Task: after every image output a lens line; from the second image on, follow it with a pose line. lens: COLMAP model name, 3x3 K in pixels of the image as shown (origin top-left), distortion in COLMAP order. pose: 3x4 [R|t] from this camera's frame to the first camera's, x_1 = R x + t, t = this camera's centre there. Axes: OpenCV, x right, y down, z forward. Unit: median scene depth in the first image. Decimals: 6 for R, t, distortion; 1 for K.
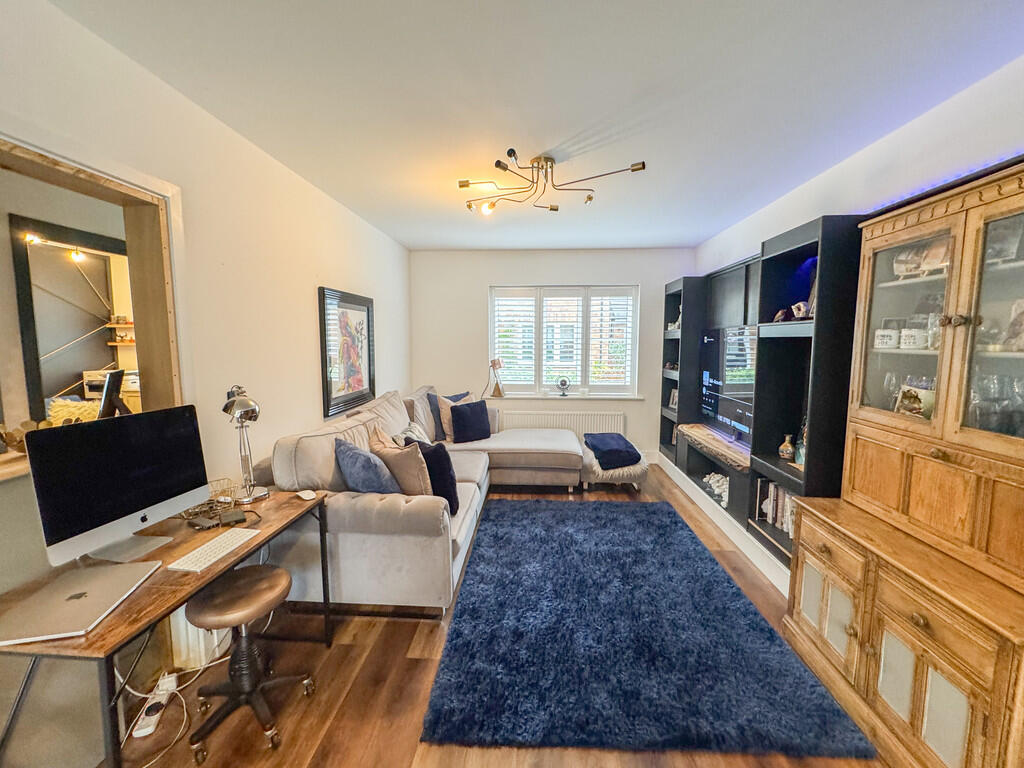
lens RADIAL K [[421.0, 0, 514.6], [0, 421.0, 385.0], [0, 0, 1]] dist [-0.002188, -0.000195]
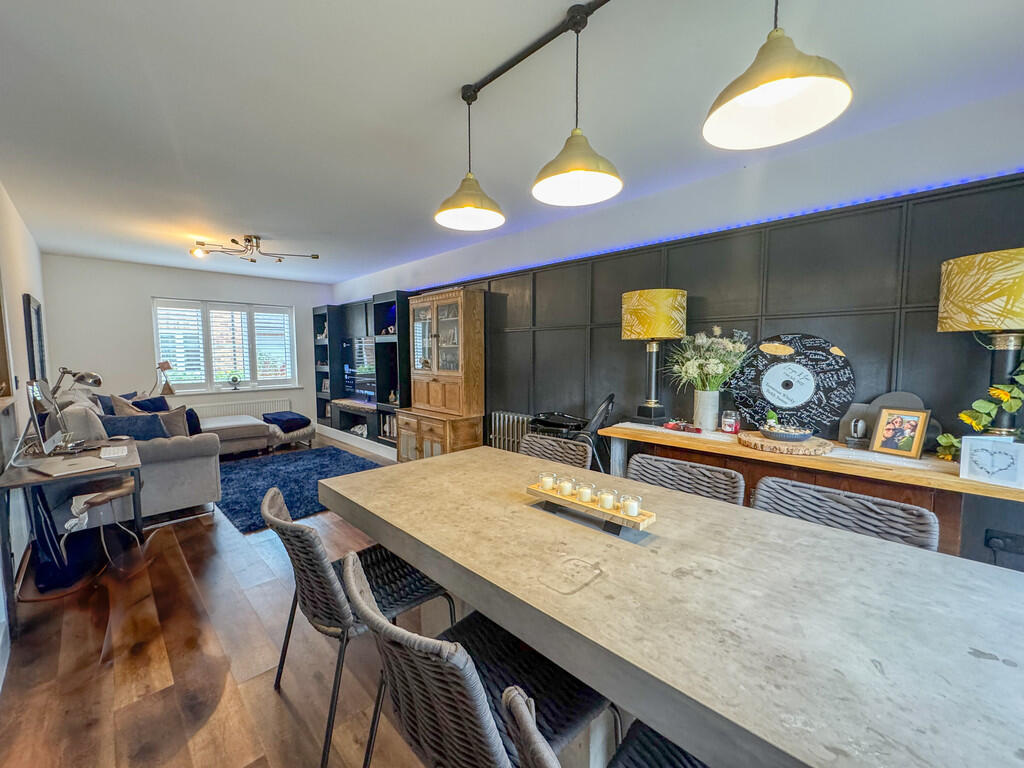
lens RADIAL K [[421.0, 0, 512.8], [0, 421.0, 384.6], [0, 0, 1]] dist [-0.002188, -0.000195]
pose [[0.661374, -0.060087, 0.747646, -0.465171], [0.082776, 0.996545, 0.006866, 0.119061], [-0.745475, 0.057346, 0.664062, -0.757813]]
